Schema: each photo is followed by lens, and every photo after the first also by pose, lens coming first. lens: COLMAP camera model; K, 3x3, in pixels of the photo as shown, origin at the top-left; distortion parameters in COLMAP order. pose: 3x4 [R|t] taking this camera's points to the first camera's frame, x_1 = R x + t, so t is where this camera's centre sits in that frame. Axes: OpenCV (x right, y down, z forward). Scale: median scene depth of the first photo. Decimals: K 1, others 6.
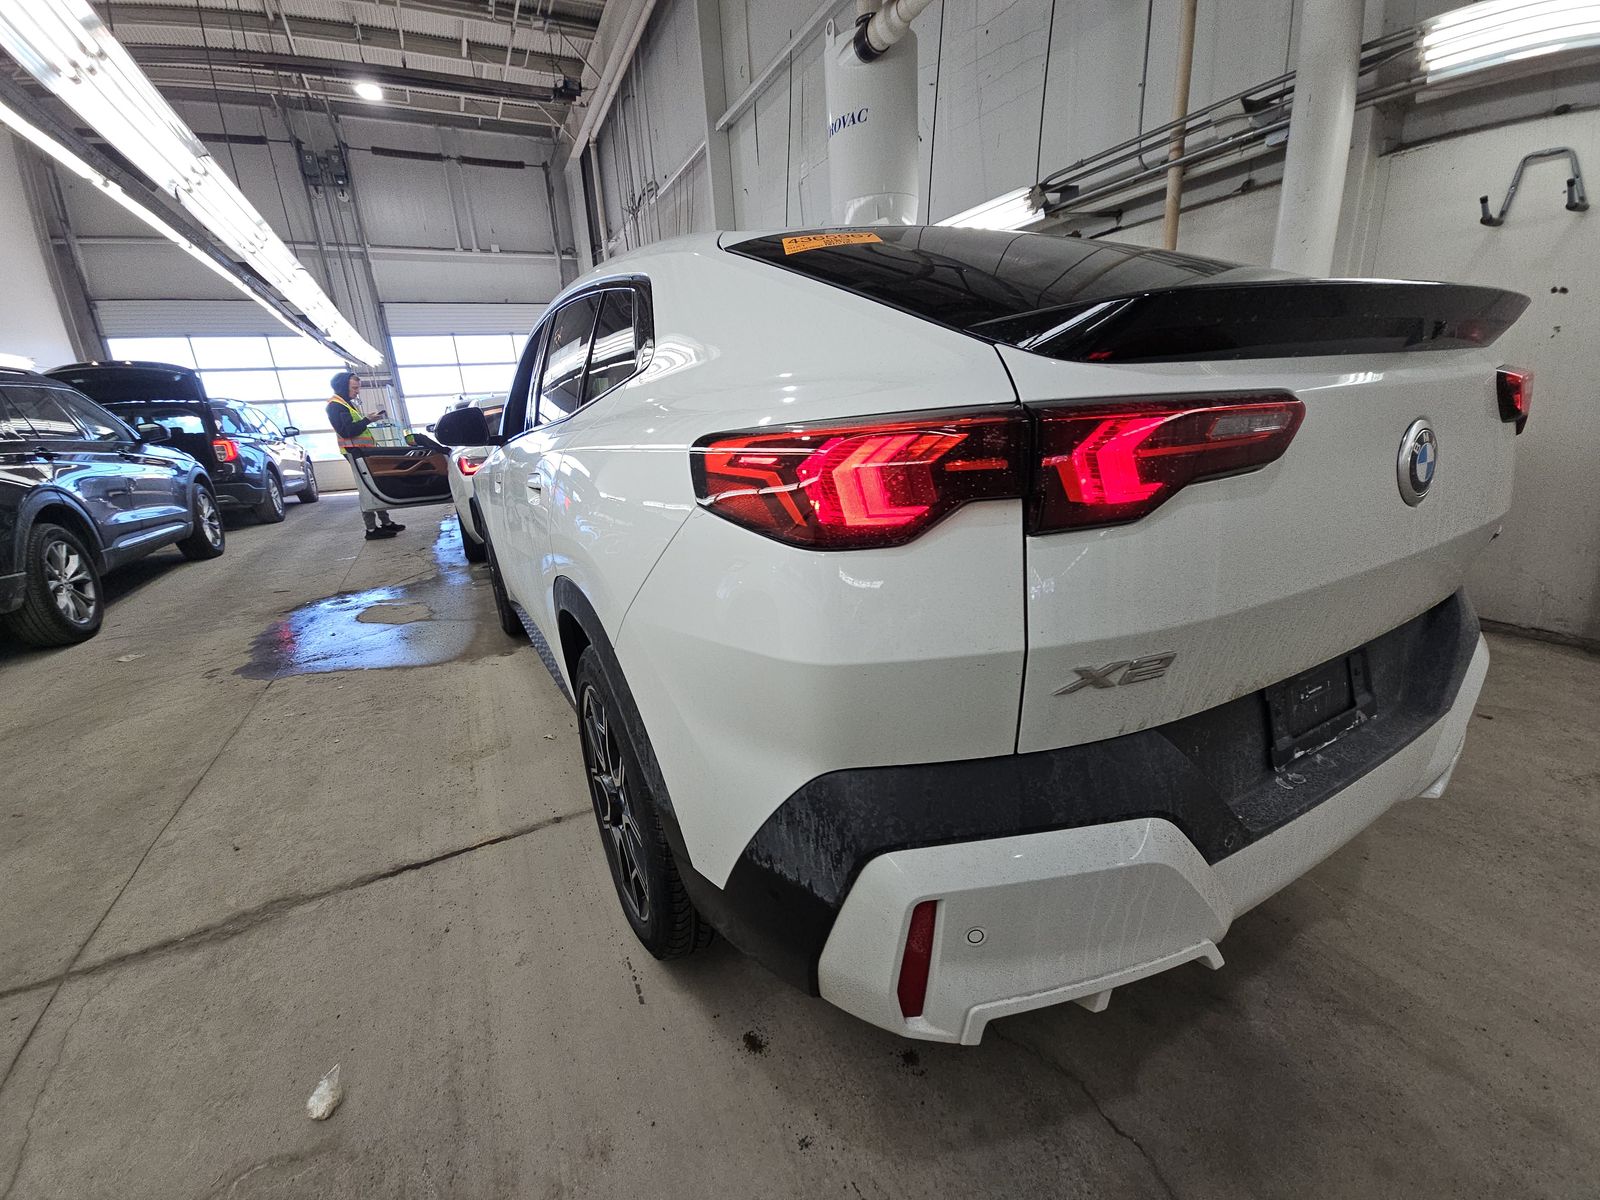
lens RADIAL K [[640.0, 0, 789.6], [0, 640.0, 610.5], [0, 0, 1]] dist [-0.002213, -0.000376]
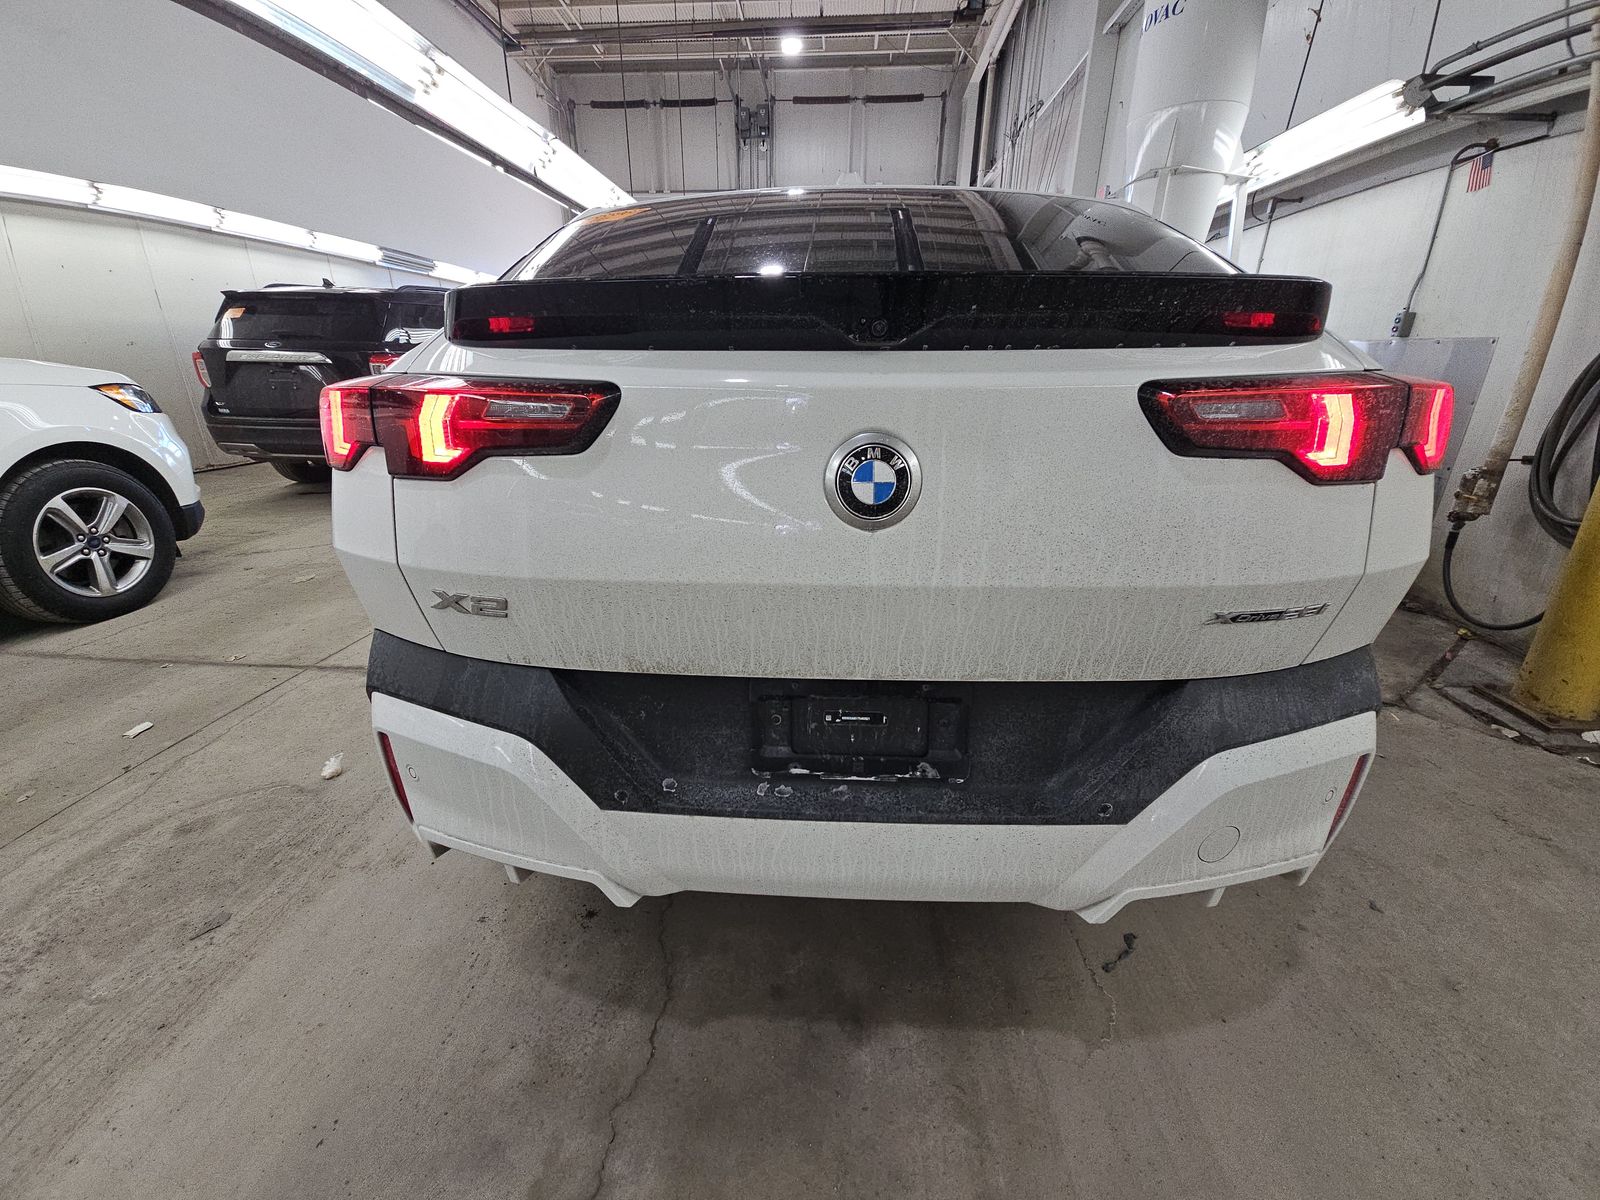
lens RADIAL K [[630.9, 0, 795.1], [0, 630.9, 609.5], [0, 0, 1]] dist [0.029768, -0.020724]
pose [[0.851671, 0.247980, -0.461696, 0.096385], [-0.209610, 0.968616, 0.133593, -0.011149], [0.480334, -0.017001, 0.876921, 0.013376]]
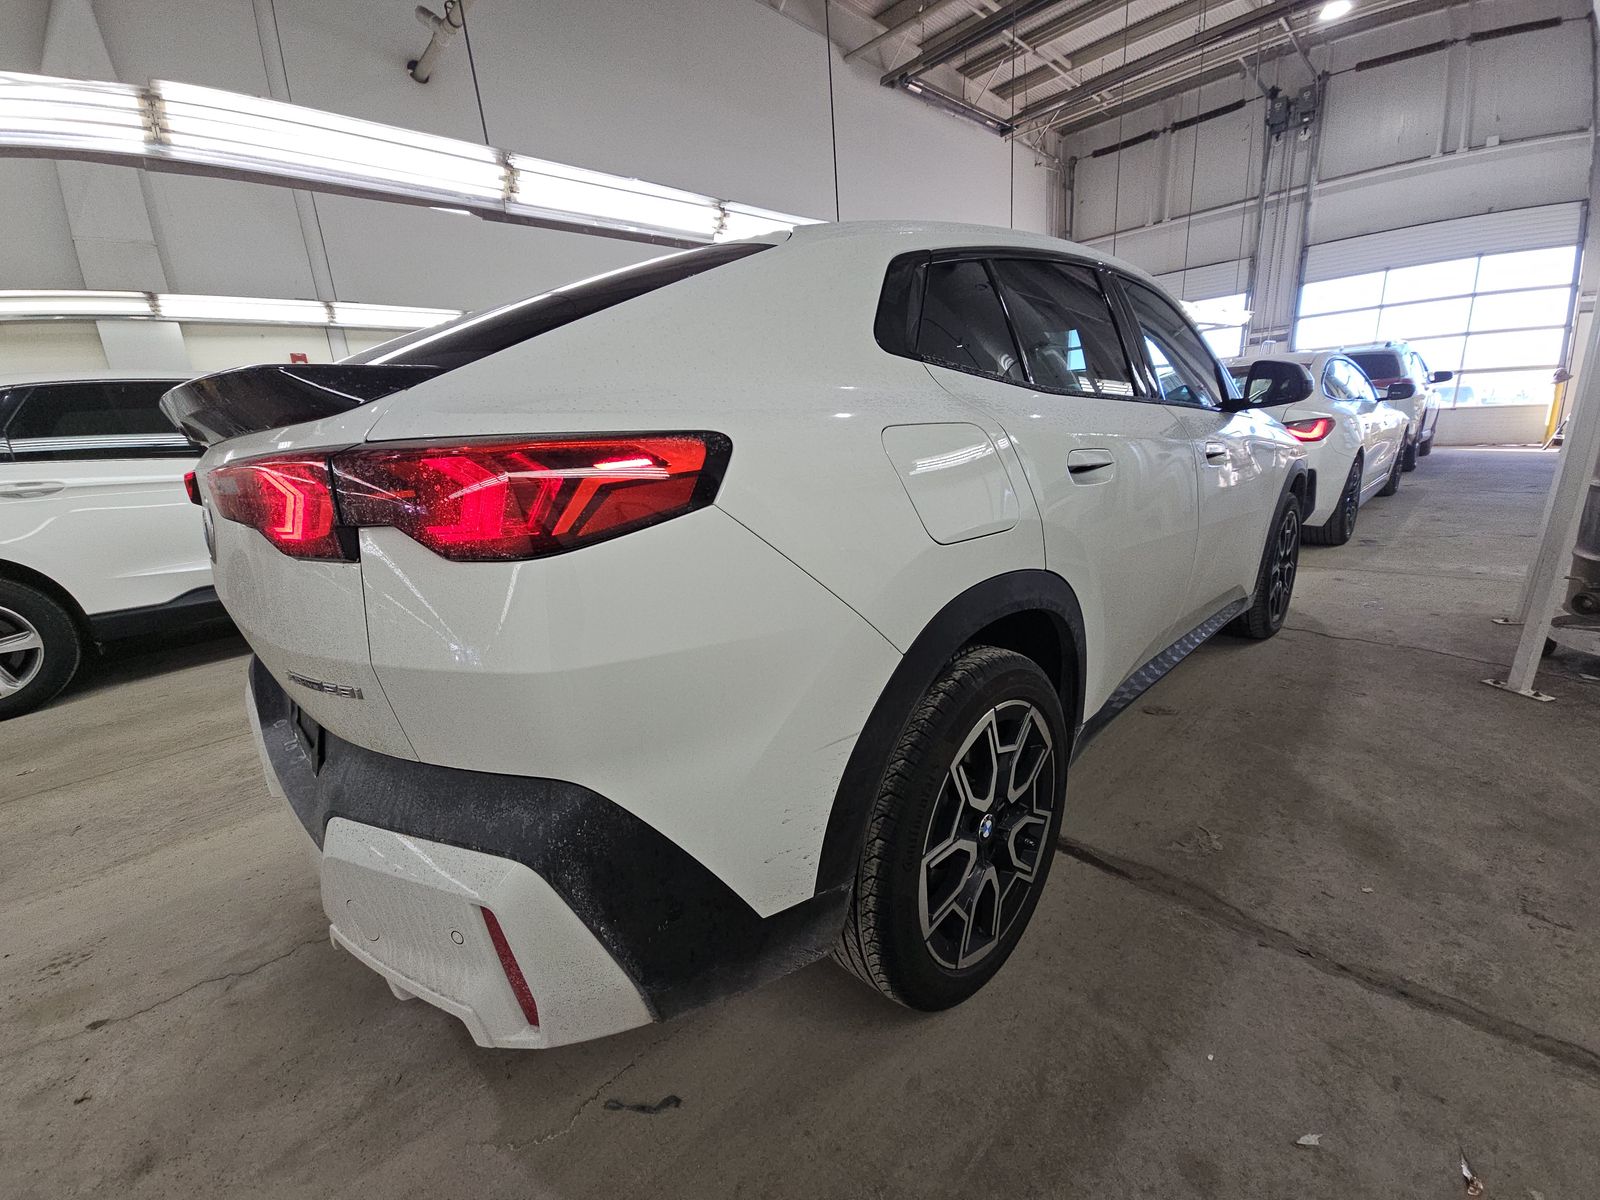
lens RADIAL K [[630.9, 0, 795.1], [0, 630.9, 609.5], [0, 0, 1]] dist [0.029768, -0.020724]
pose [[0.272504, 0.305067, -0.912511, 0.182613], [-0.240473, 0.939899, 0.242411, -0.049231], [0.931619, 0.153376, 0.329487, 0.124681]]
